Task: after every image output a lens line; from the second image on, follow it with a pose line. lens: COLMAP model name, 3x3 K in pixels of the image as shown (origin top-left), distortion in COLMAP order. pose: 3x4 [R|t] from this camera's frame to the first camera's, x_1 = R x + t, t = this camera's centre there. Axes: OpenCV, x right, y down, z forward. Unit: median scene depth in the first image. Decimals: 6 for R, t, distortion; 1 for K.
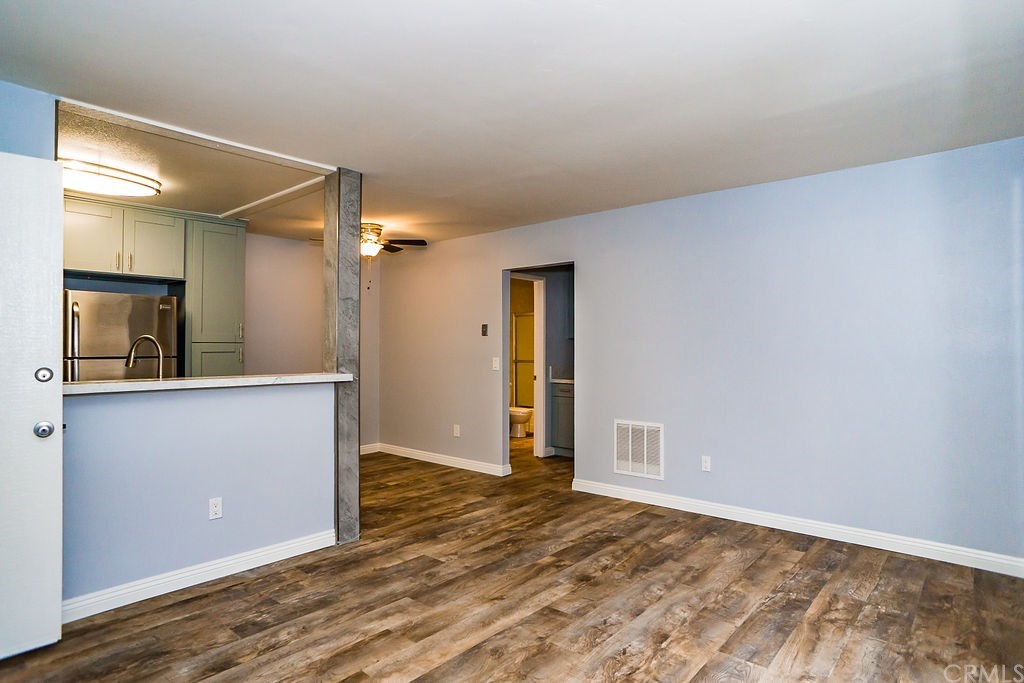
lens RADIAL K [[575.0, 0, 509.3], [0, 575.0, 343.8], [0, 0, 1]] dist [-0.084892, 0.058917]
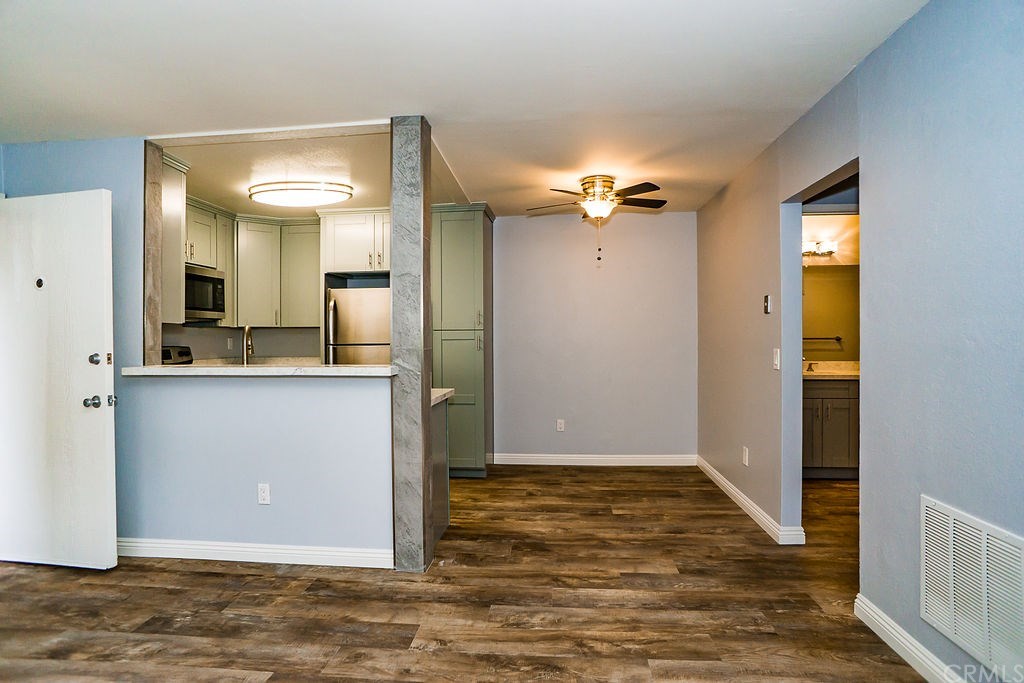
lens RADIAL K [[550.5, 0, 504.2], [0, 550.5, 337.4], [0, 0, 1]] dist [-0.077823, 0.050960]
pose [[0.569958, -0.005137, -0.821658, 0.472757], [0.014026, 0.999896, 0.003478, 0.011330], [0.821554, -0.013506, 0.569970, 0.715456]]
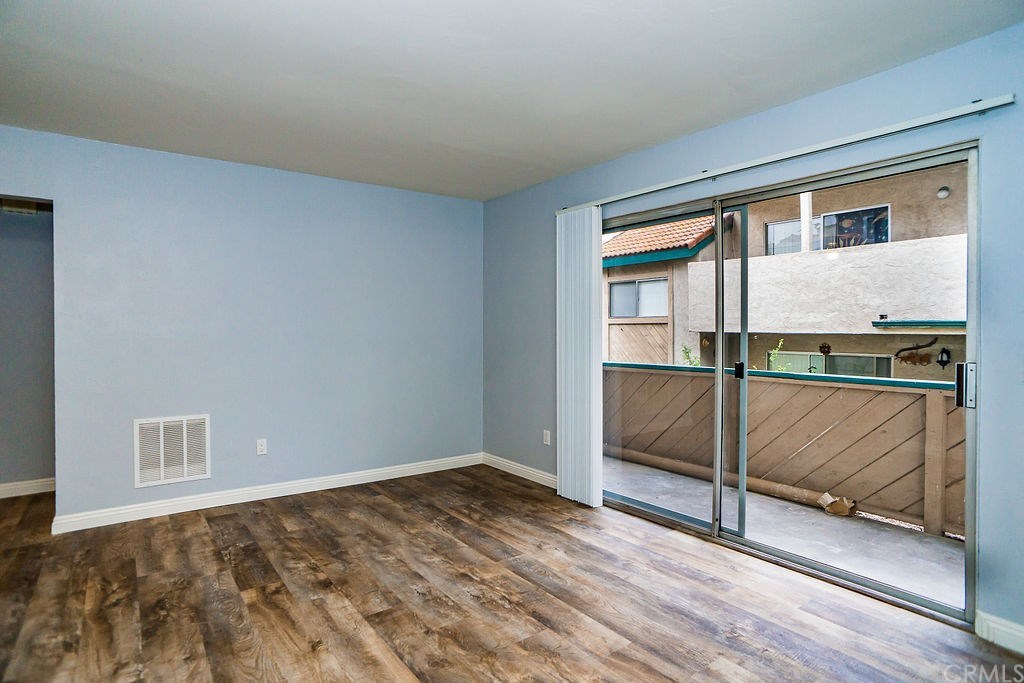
lens RADIAL K [[539.8, 0, 511.9], [0, 539.8, 331.6], [0, 0, 1]] dist [-0.066556, 0.041052]
pose [[0.221783, -0.007864, 0.975064, -0.562098], [-0.006956, 0.999929, 0.009646, 0.001602], [-0.975071, -0.008922, 0.221712, 0.476238]]
